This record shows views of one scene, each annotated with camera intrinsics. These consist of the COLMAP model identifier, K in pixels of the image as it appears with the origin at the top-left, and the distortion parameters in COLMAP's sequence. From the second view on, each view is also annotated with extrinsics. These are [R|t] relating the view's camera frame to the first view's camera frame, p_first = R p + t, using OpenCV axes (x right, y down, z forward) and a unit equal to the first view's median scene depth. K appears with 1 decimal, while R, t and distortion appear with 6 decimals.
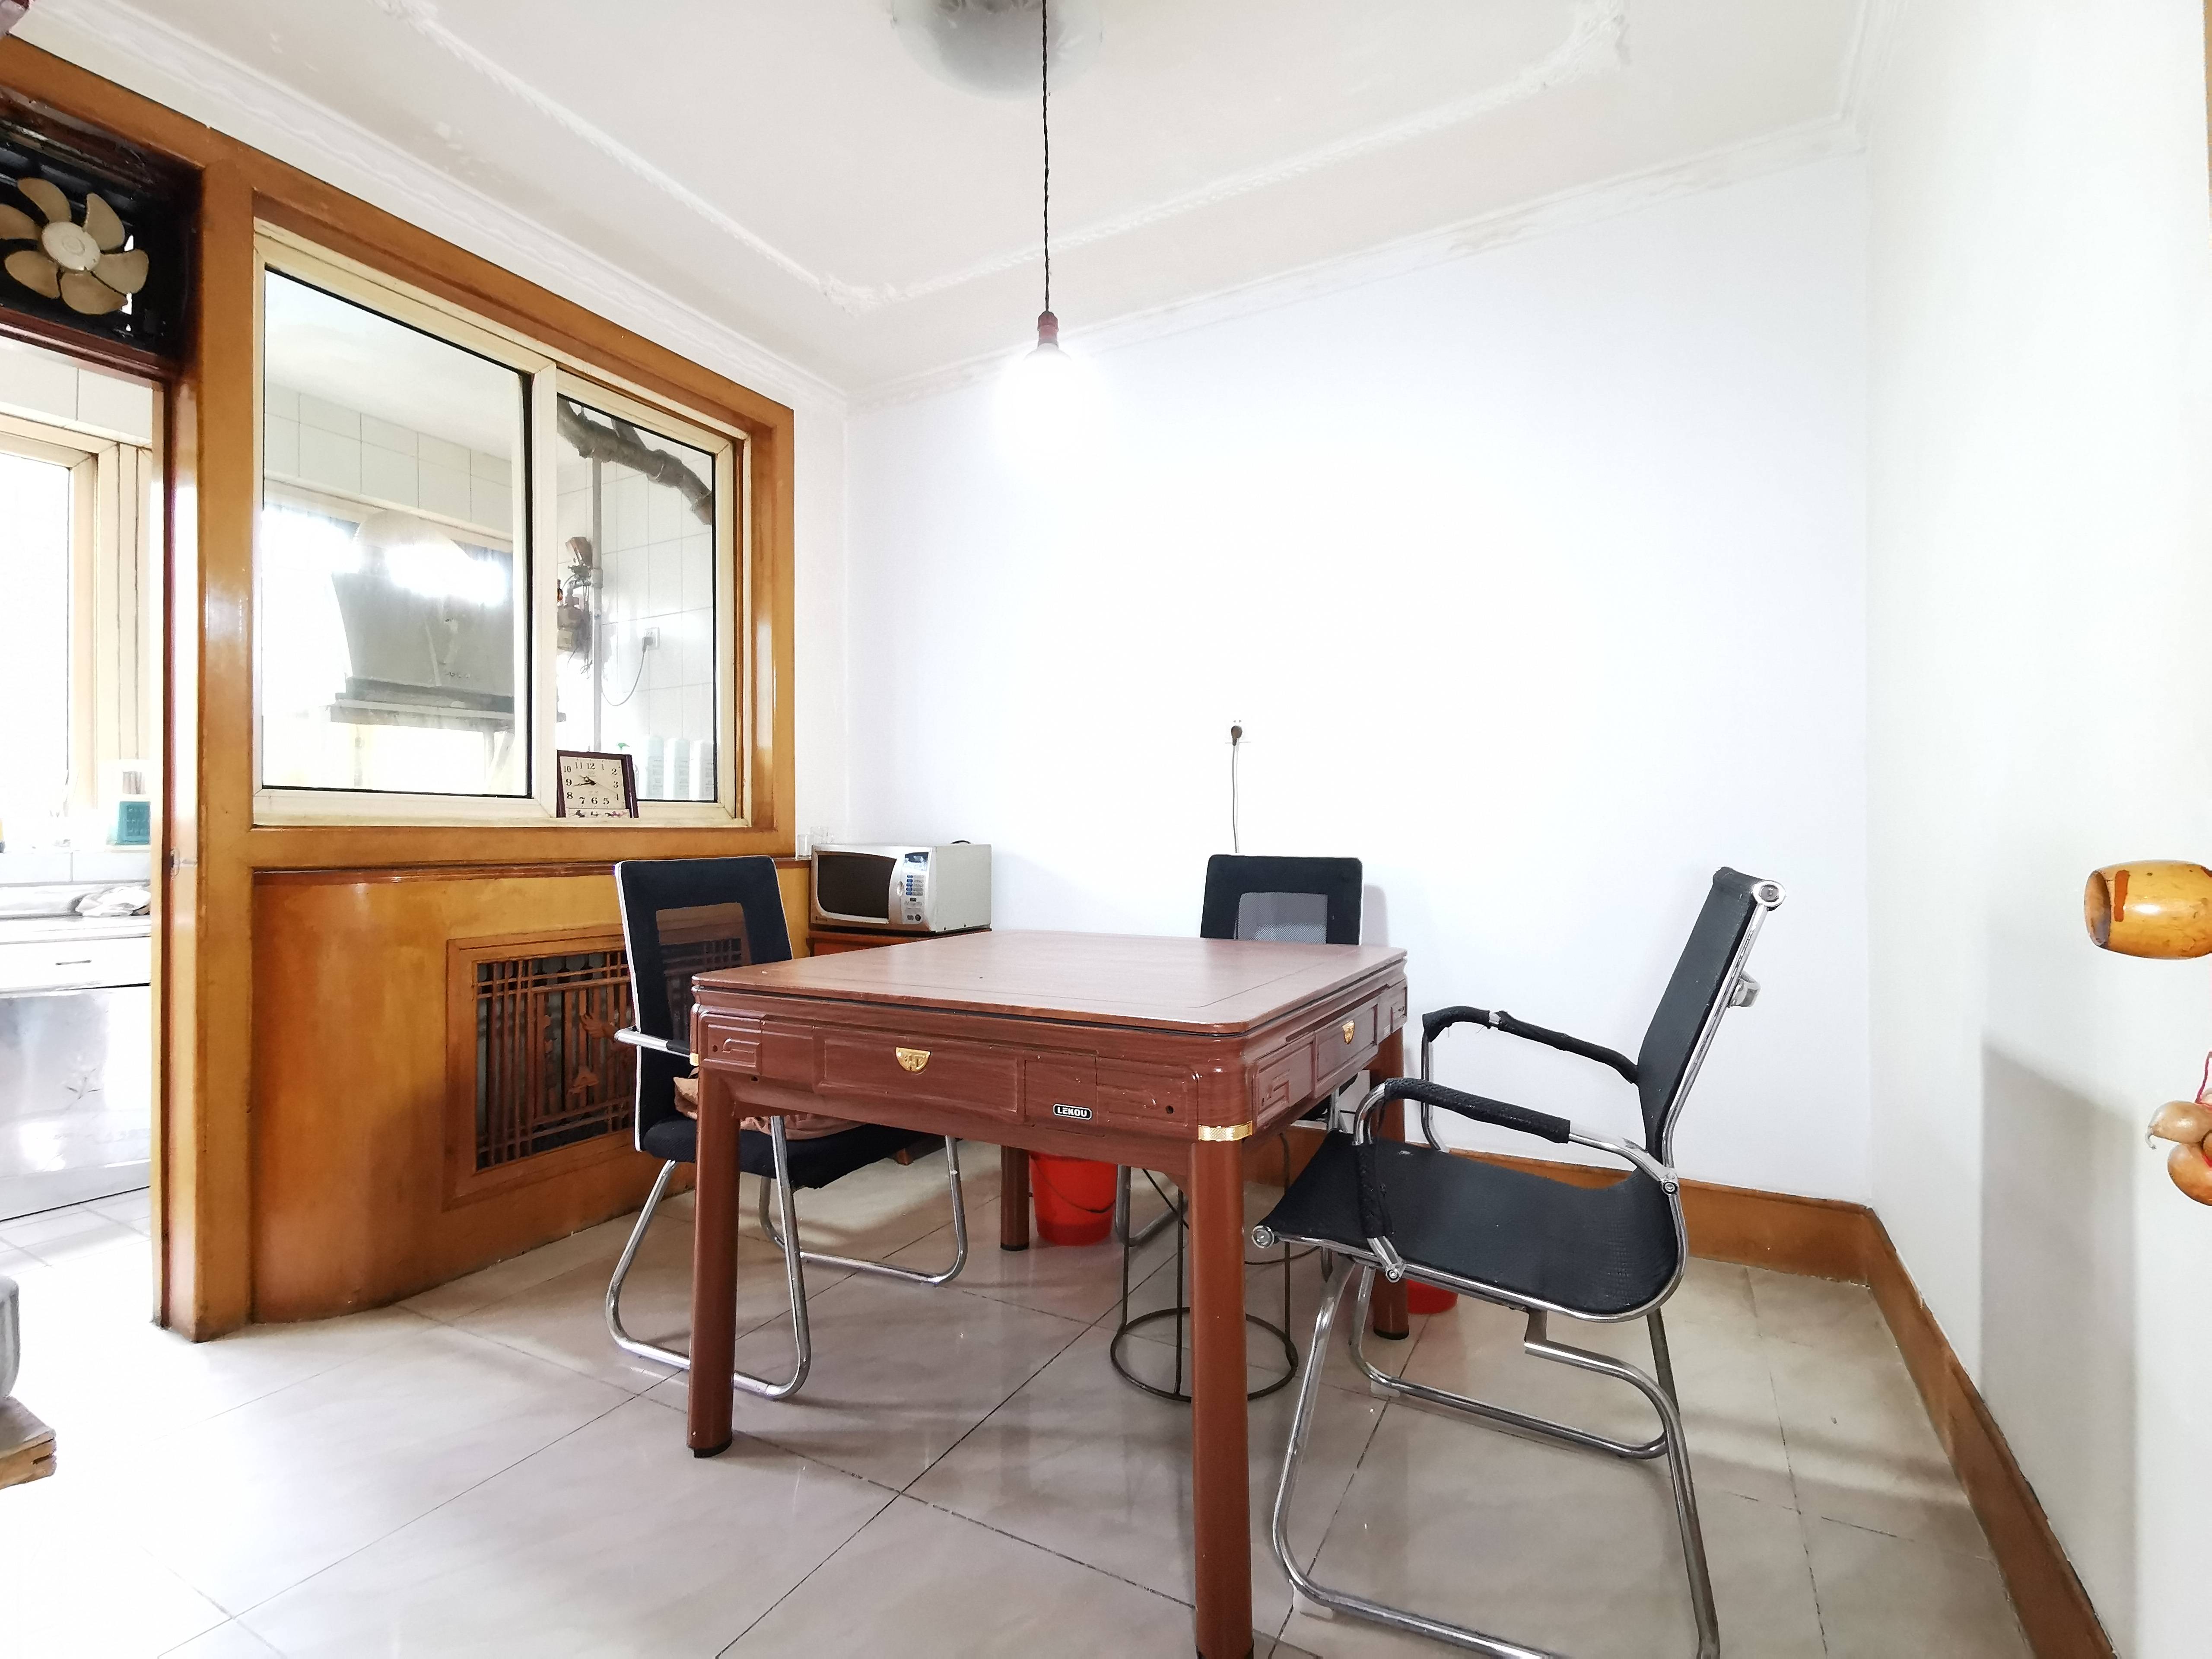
lens RADIAL K [[1032.7, 0, 1106.0], [0, 1032.7, 829.5], [0, 0, 1]] dist [0.003308, 0.006065]
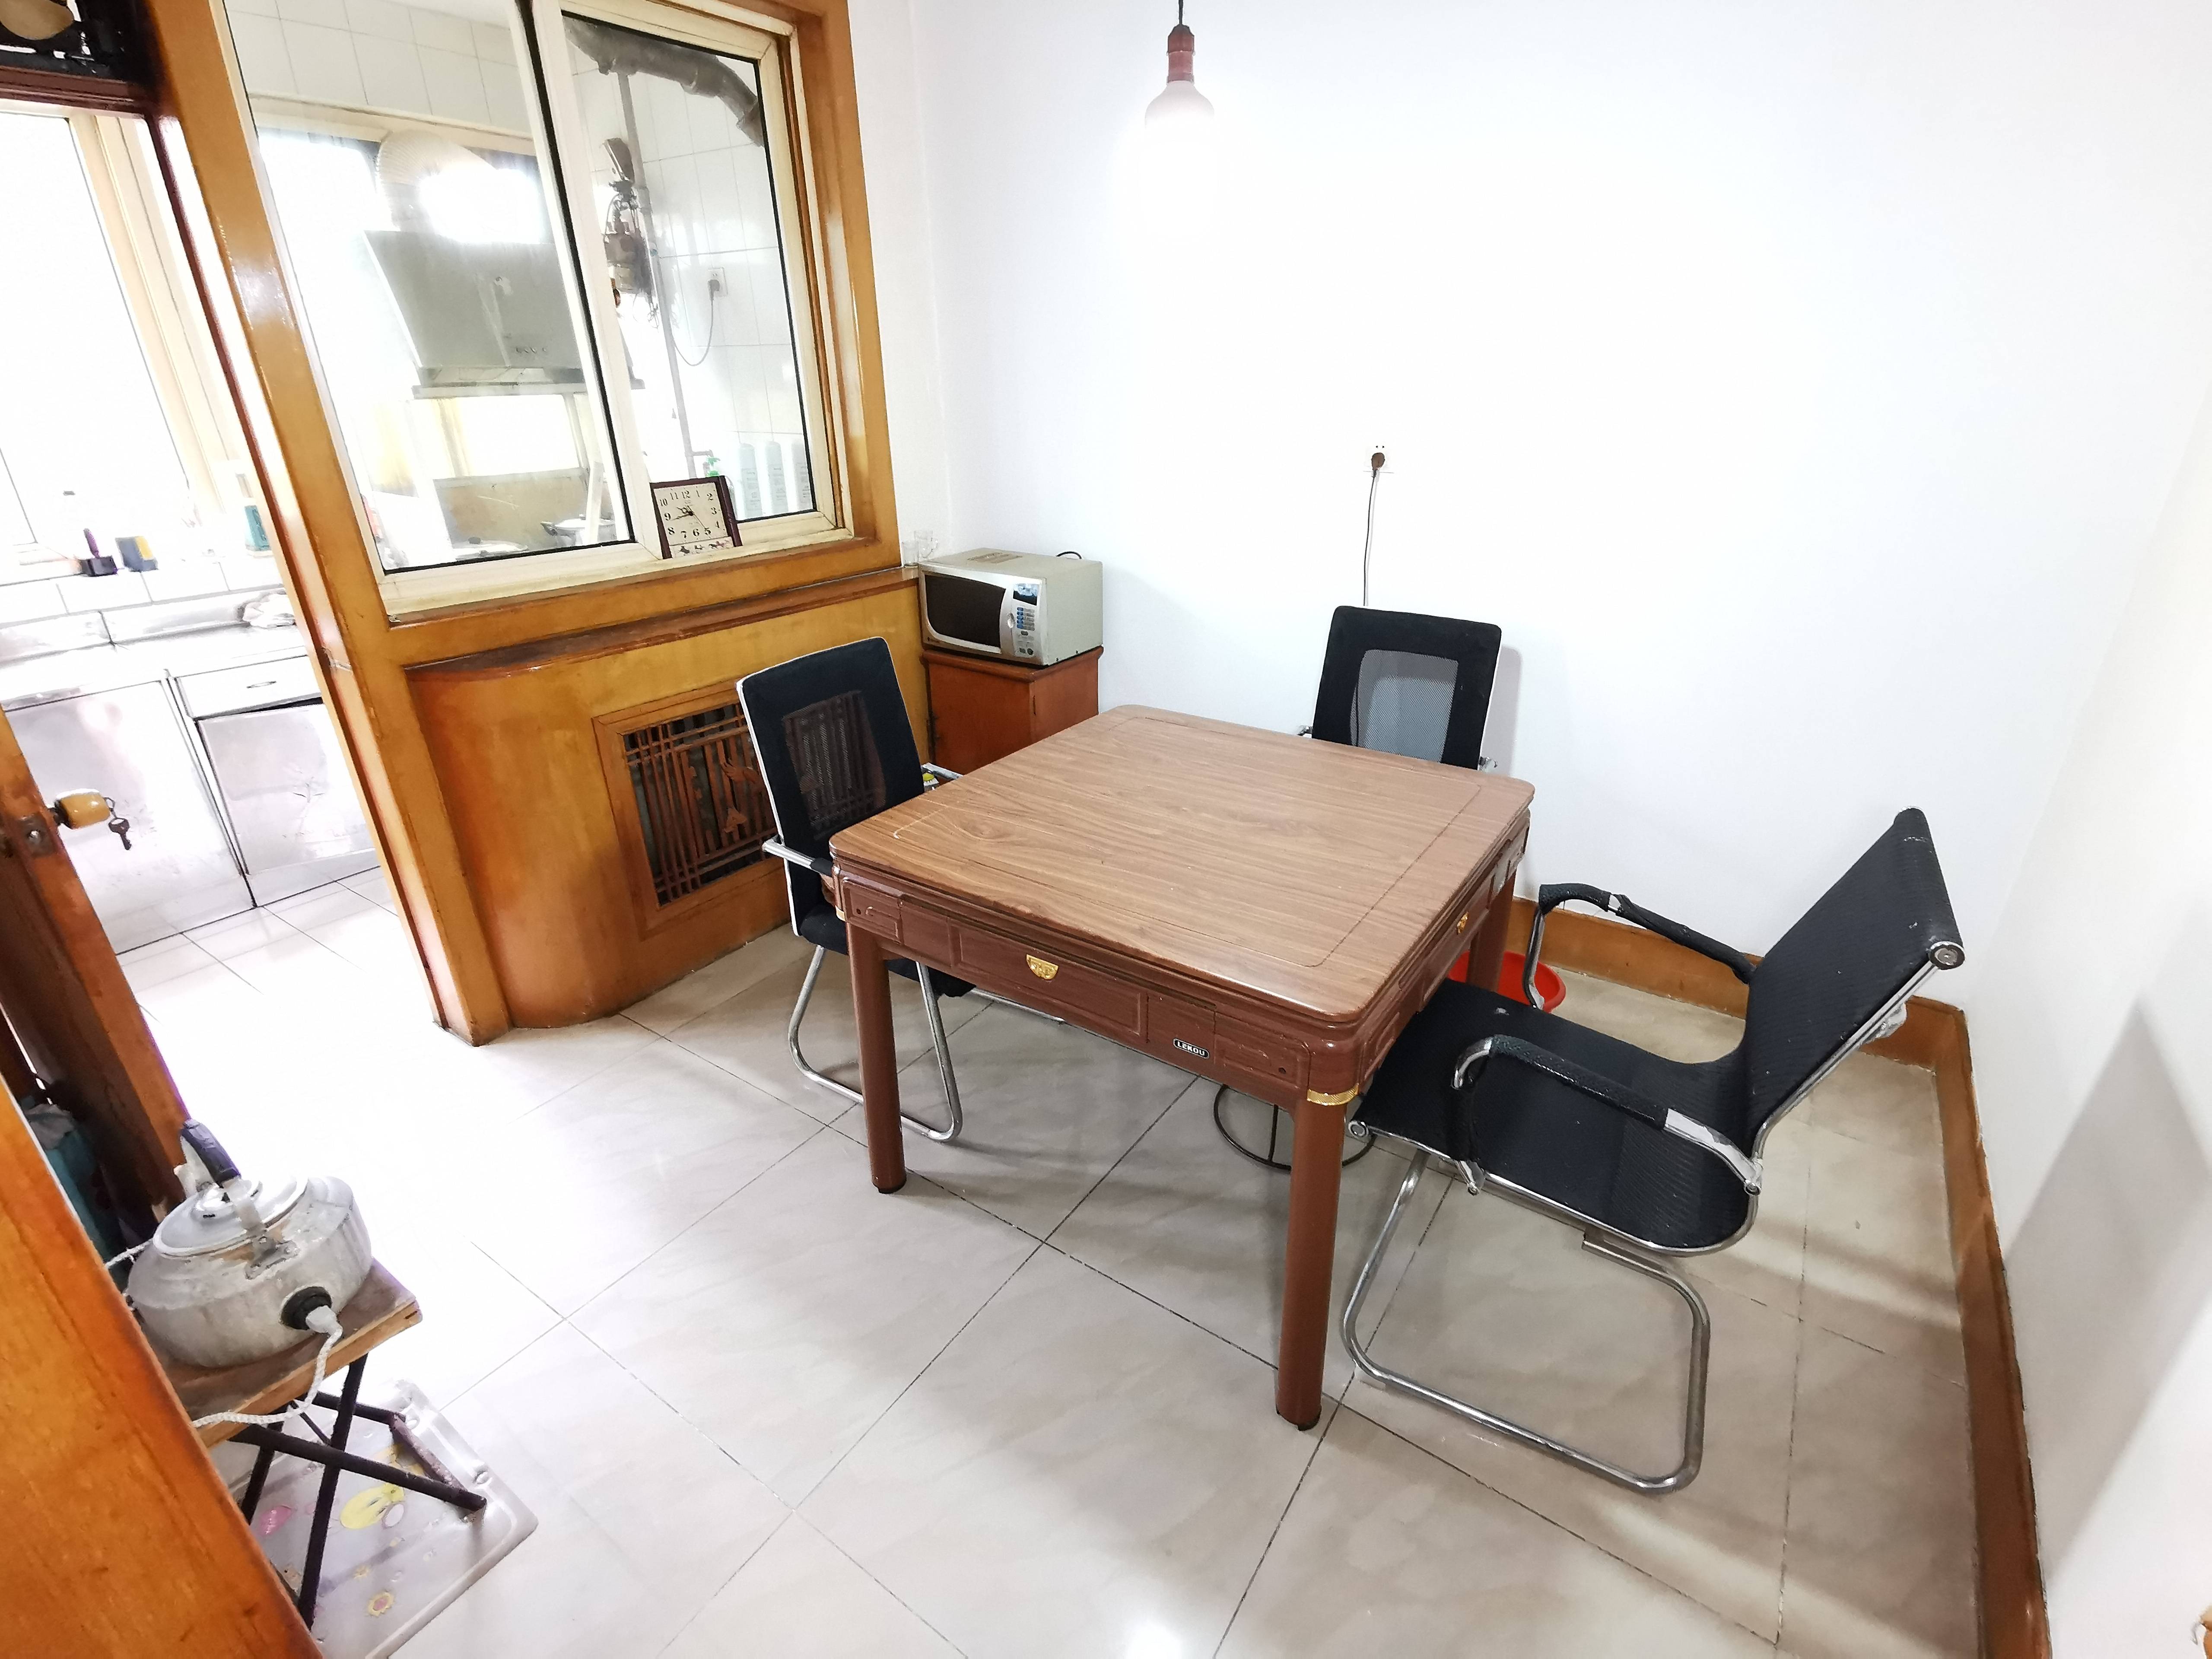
lens RADIAL K [[1030.3, 0, 1106.0], [0, 1030.3, 829.5], [0, 0, 1]] dist [-0.000318, 0.015006]
pose [[0.995148, 0.033509, -0.092505, -0.015455], [0.008321, 0.908182, 0.418493, -0.206020], [0.098034, -0.417233, 0.903497, 0.055318]]
